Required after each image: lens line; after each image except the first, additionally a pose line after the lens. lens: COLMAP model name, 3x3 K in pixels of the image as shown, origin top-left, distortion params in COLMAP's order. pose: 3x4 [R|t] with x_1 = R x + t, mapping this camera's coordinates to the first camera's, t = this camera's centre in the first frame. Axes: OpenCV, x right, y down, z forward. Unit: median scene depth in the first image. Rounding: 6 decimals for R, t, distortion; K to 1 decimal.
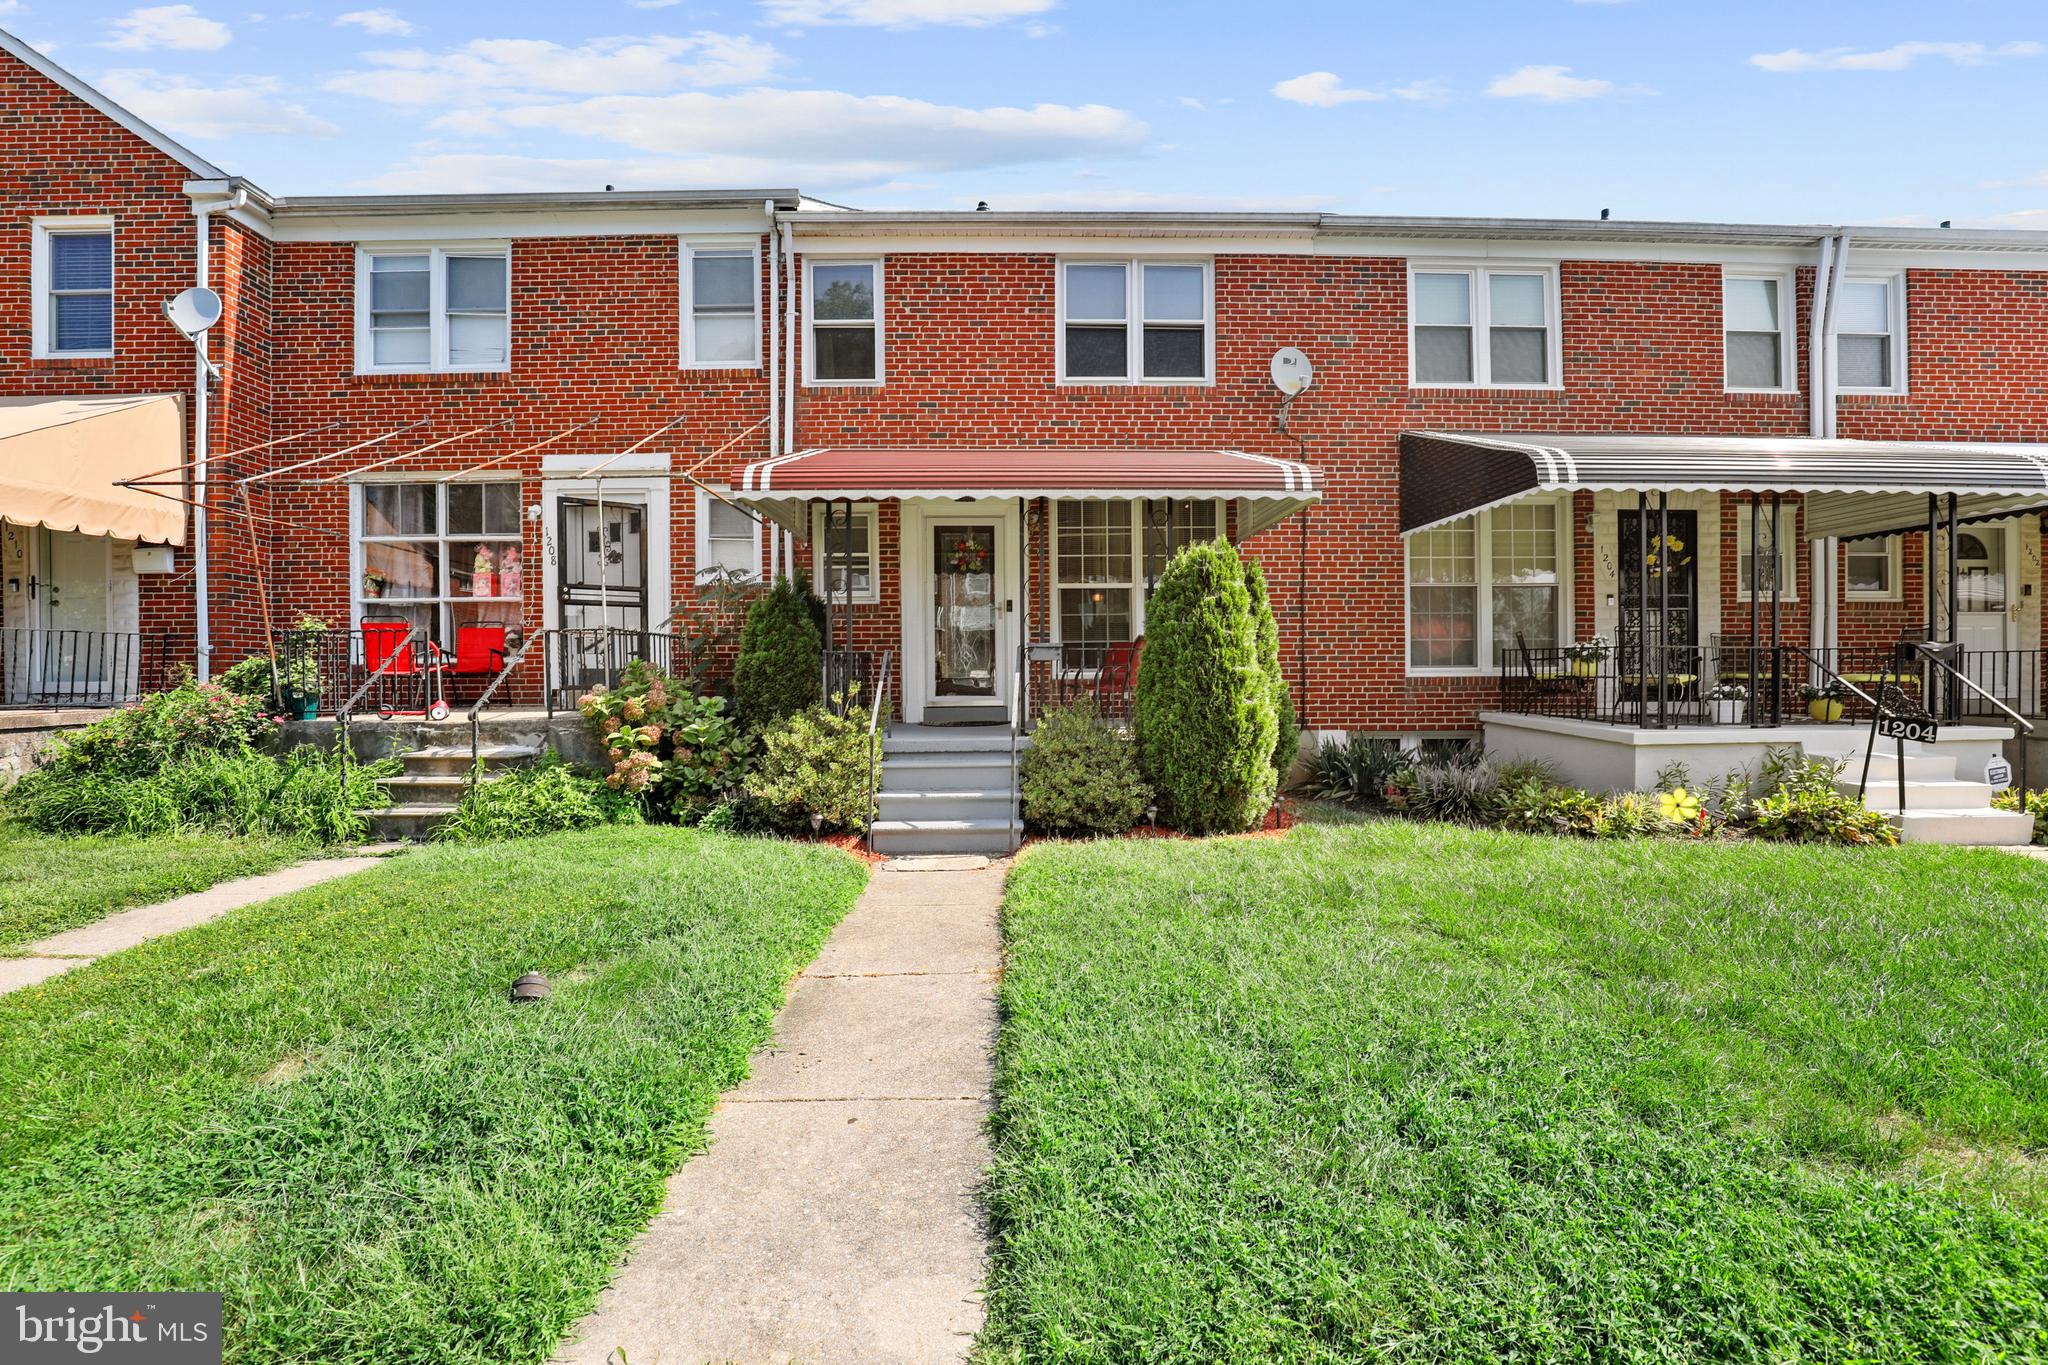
lens RADIAL K [[948.7, 0, 1019.3], [0, 948.7, 738.9], [0, 0, 1]] dist [-0.036655, 0.007035]
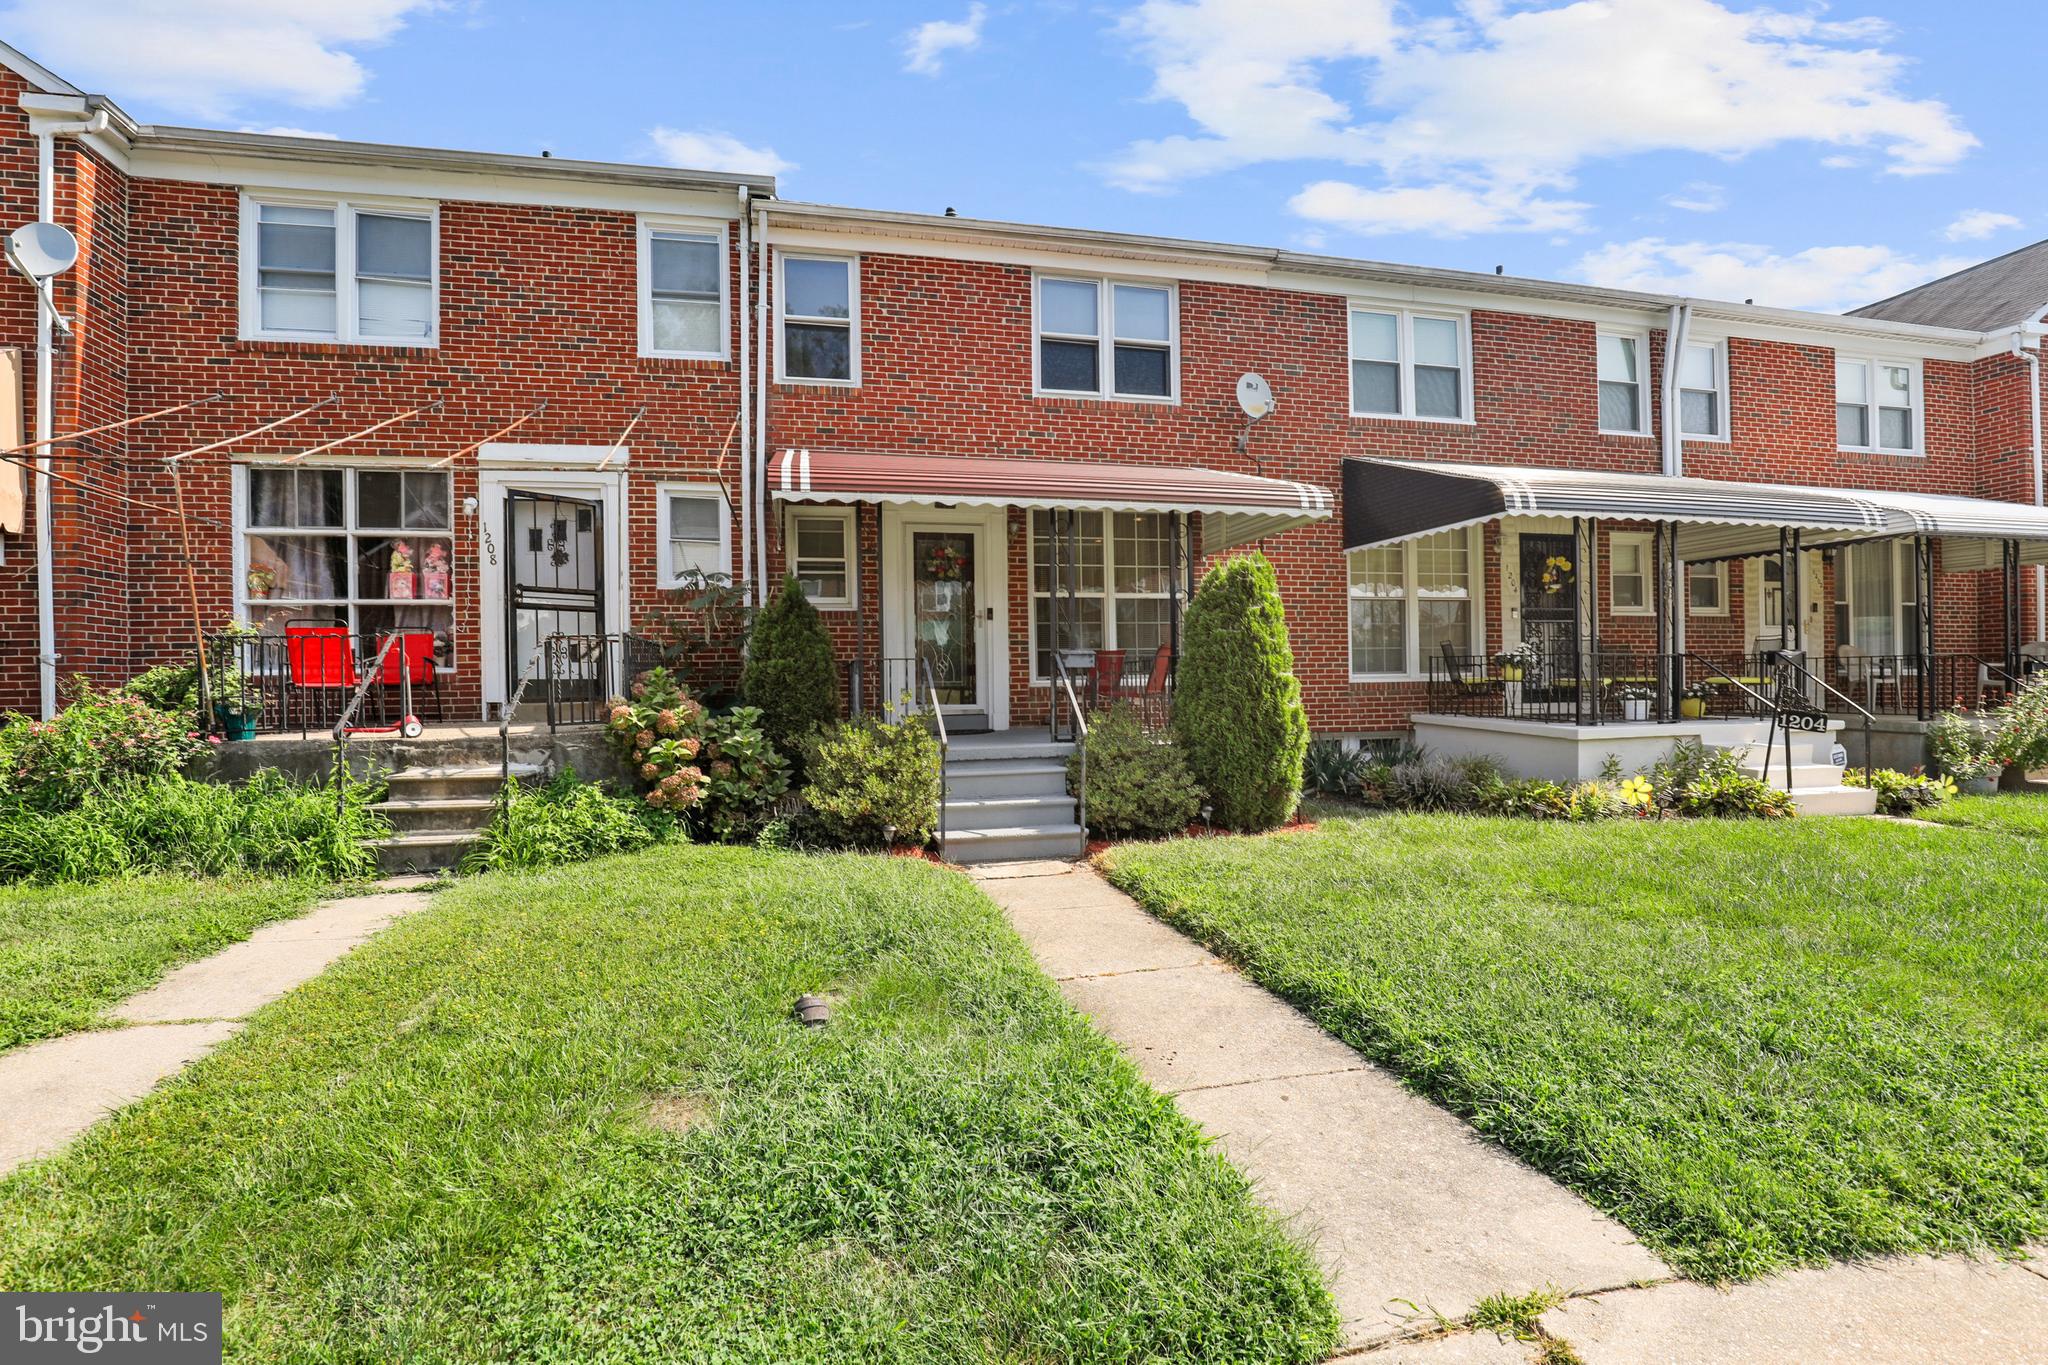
lens RADIAL K [[961.3, 0, 1019.4], [0, 961.3, 744.9], [0, 0, 1]] dist [-0.037323, 0.007578]
pose [[0.977957, -0.019820, 0.207865, -0.198313], [0.021084, 0.999770, -0.003868, 0.002158], [-0.207740, 0.008165, 0.978150, 0.004080]]
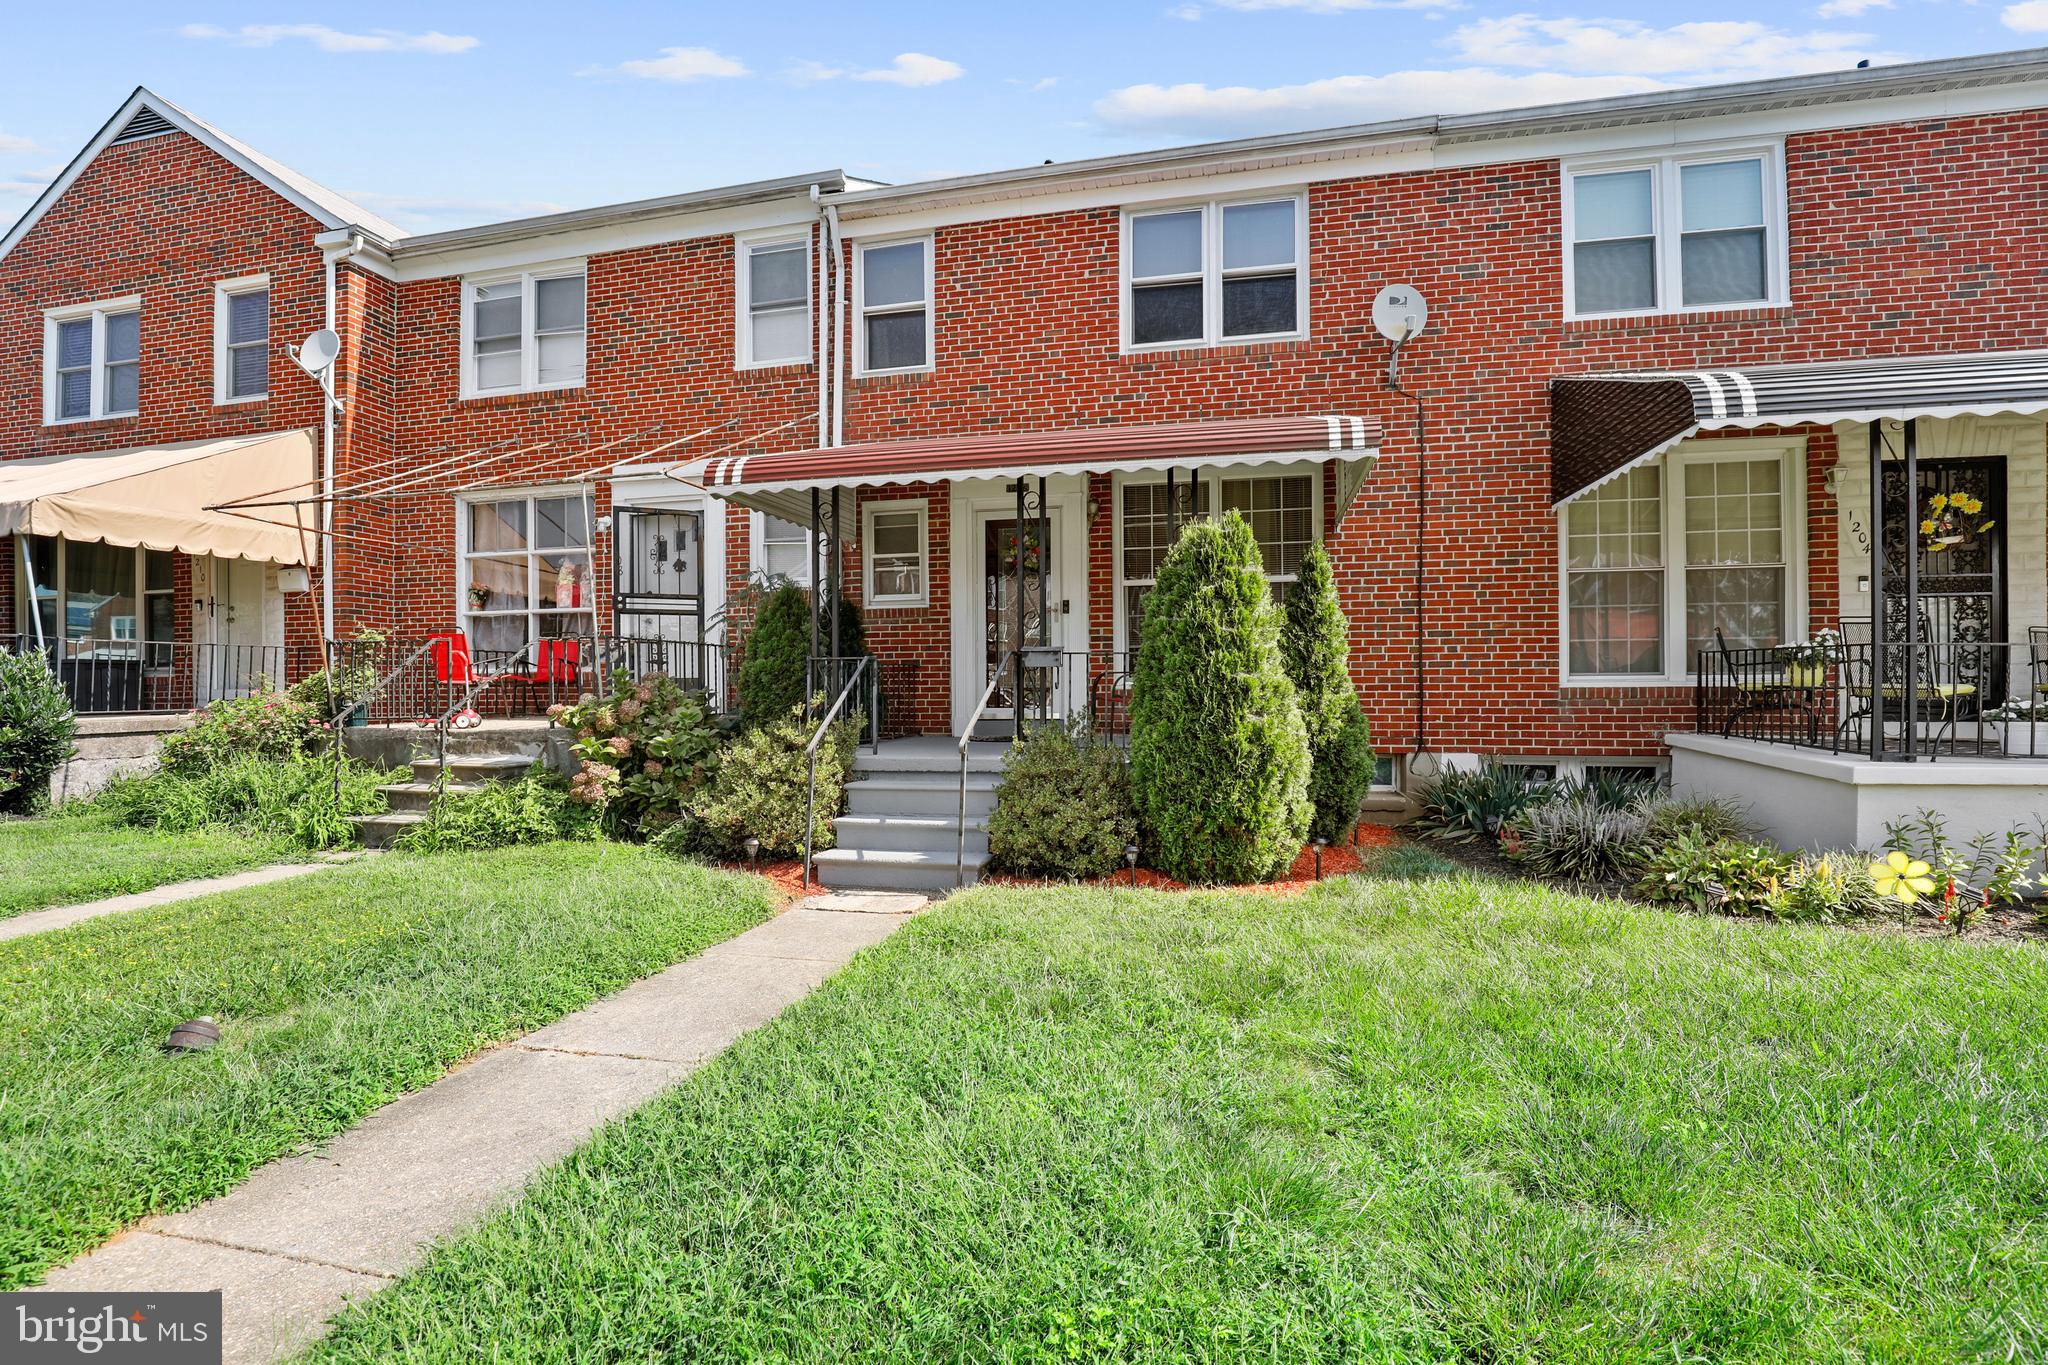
lens RADIAL K [[948.7, 0, 1019.3], [0, 948.7, 738.9], [0, 0, 1]] dist [-0.036655, 0.007035]
pose [[0.968753, 0.014600, -0.247596, 0.173365], [-0.017371, 0.999808, -0.009013, -0.008041], [0.247417, 0.013032, 0.968821, 0.133875]]
